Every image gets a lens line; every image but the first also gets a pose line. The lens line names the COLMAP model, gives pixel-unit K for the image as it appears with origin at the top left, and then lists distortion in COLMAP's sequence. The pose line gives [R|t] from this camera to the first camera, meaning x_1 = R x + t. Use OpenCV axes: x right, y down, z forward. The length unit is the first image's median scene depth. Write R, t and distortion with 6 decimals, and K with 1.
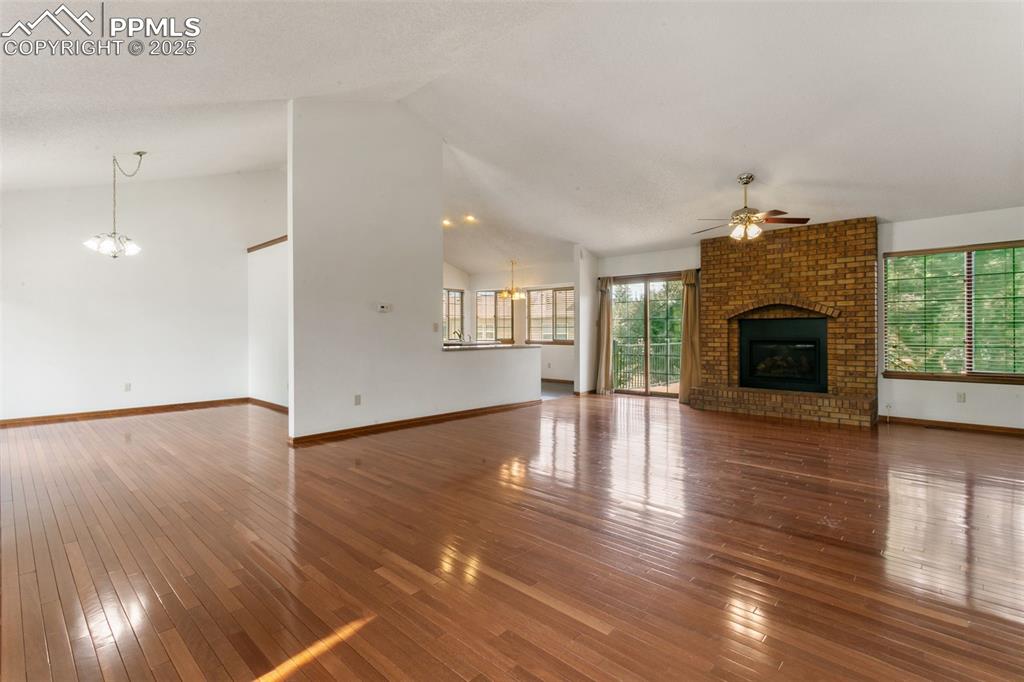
lens RADIAL K [[488.3, 0, 506.7], [0, 488.3, 336.1], [0, 0, 1]] dist [-0.001175, 0.000517]
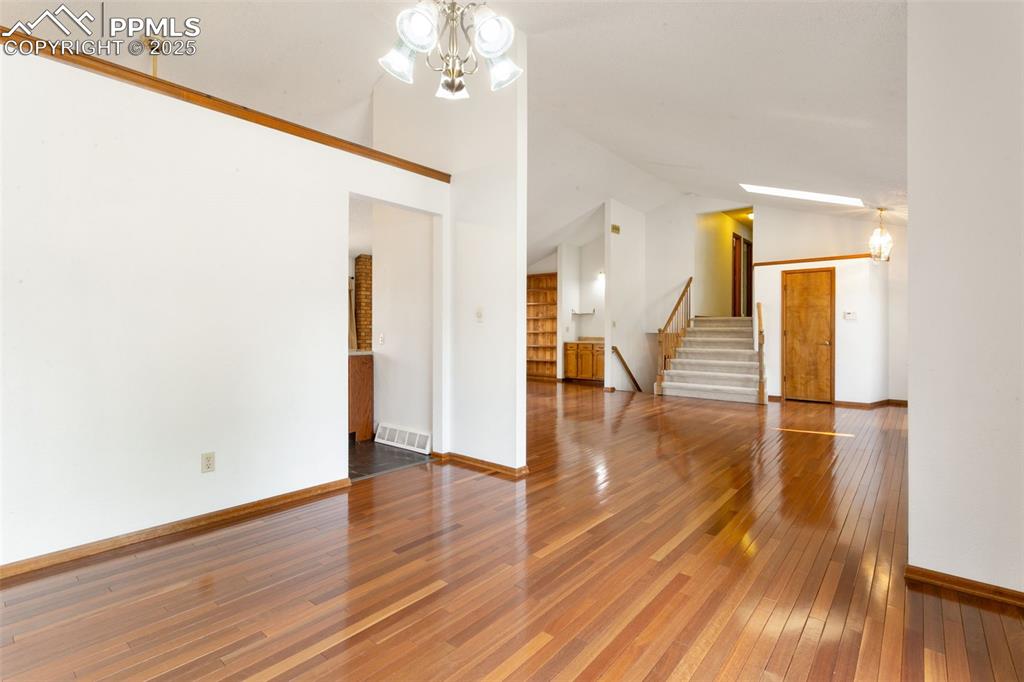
lens RADIAL K [[488.5, 0, 508.8], [0, 488.5, 332.0], [0, 0, 1]] dist [0.001007, -0.000332]
pose [[-0.070922, -0.001307, 0.997481, -0.901156], [0.006857, 0.999975, 0.001798, -0.006840], [-0.997458, 0.006968, -0.070911, 0.798493]]
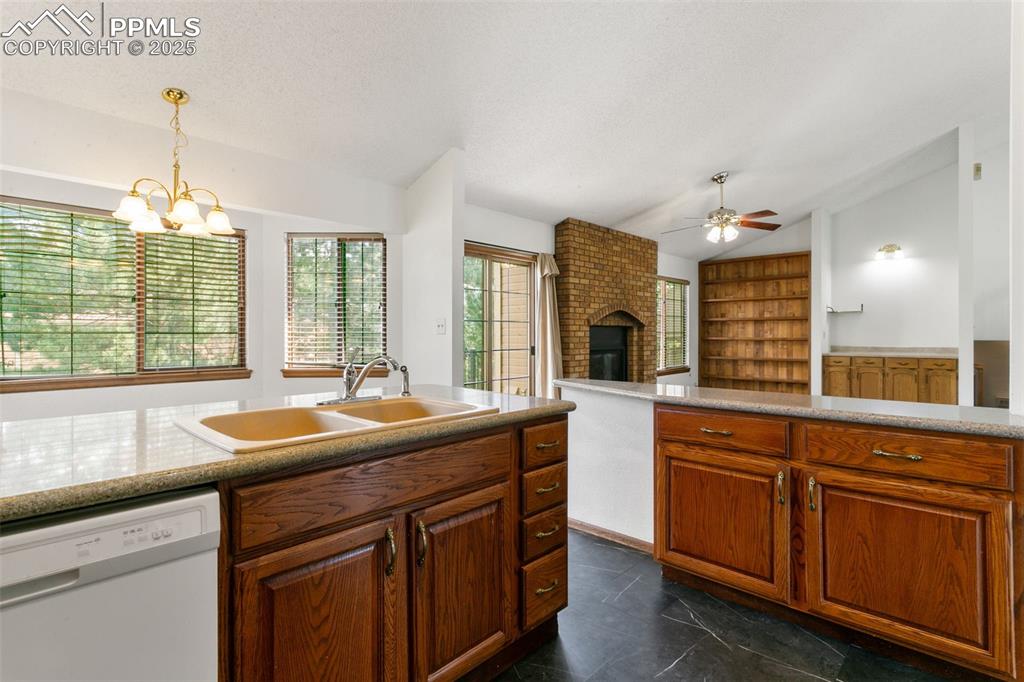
lens RADIAL K [[488.5, 0, 508.8], [0, 488.5, 332.0], [0, 0, 1]] dist [0.001007, -0.000332]
pose [[-0.010306, 0.004169, 0.999938, -0.380942], [0.012449, 0.999914, -0.004041, -0.022914], [-0.999869, 0.012406, -0.010357, 1.212326]]
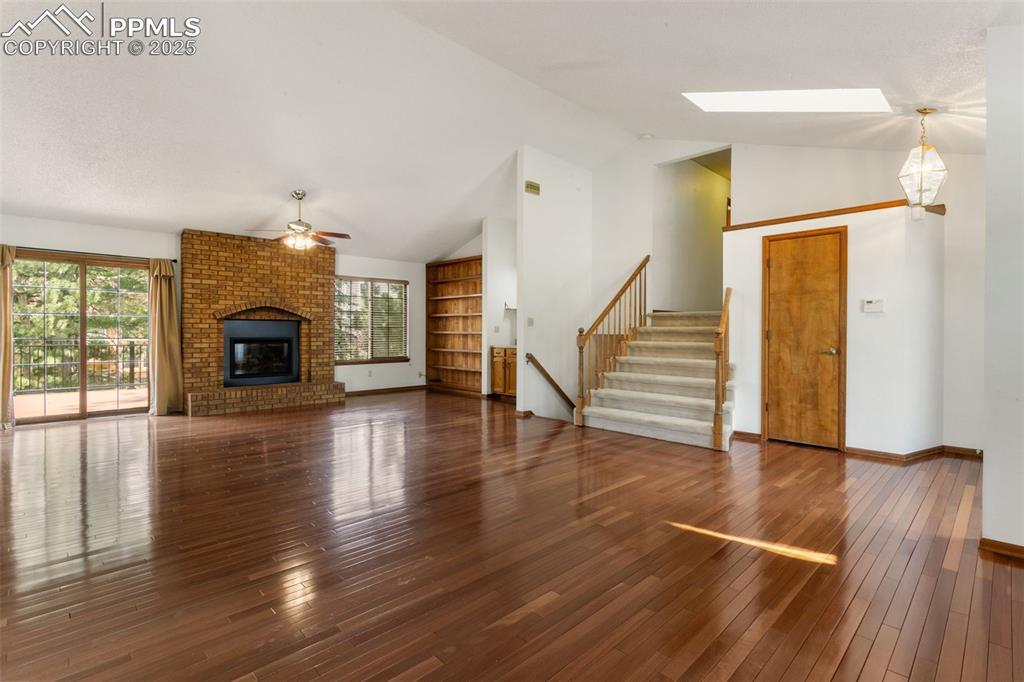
lens RADIAL K [[488.3, 0, 506.7], [0, 488.3, 336.1], [0, 0, 1]] dist [-0.001175, 0.000517]
pose [[0.031919, -0.006715, 0.999468, -0.525969], [0.005922, 0.999961, 0.006529, -0.003086], [-0.999473, 0.005710, 0.031958, 0.420517]]
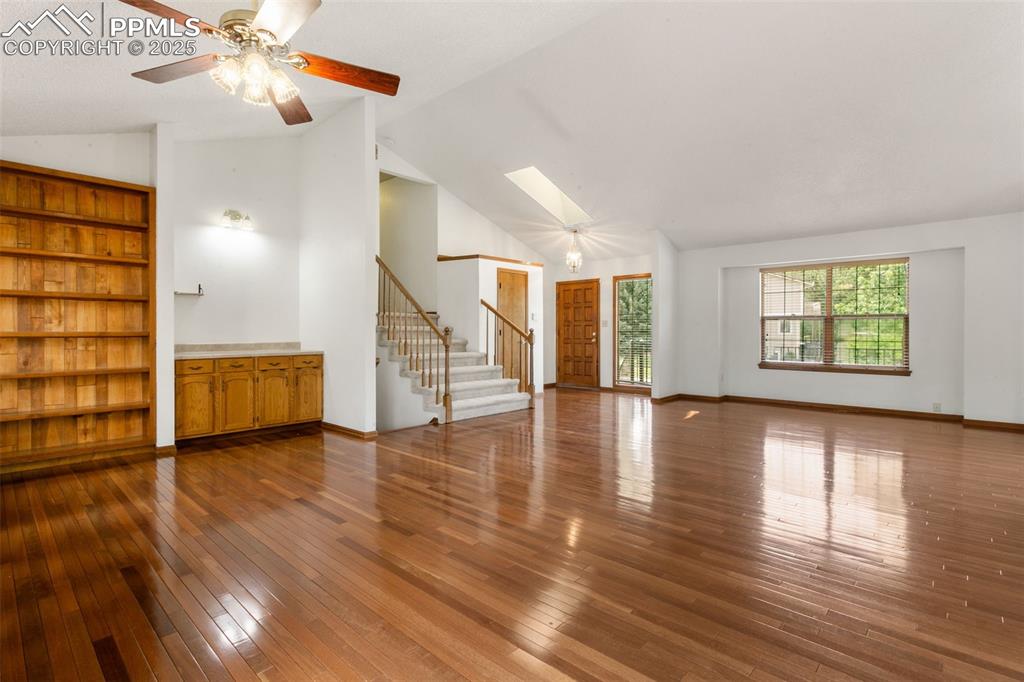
lens RADIAL K [[488.5, 0, 508.8], [0, 488.5, 332.0], [0, 0, 1]] dist [0.001007, -0.000332]
pose [[-0.999725, 0.003115, -0.023258, 0.246271], [0.002890, 0.999949, 0.009664, -0.010318], [0.023287, 0.009594, -0.999683, 1.198304]]
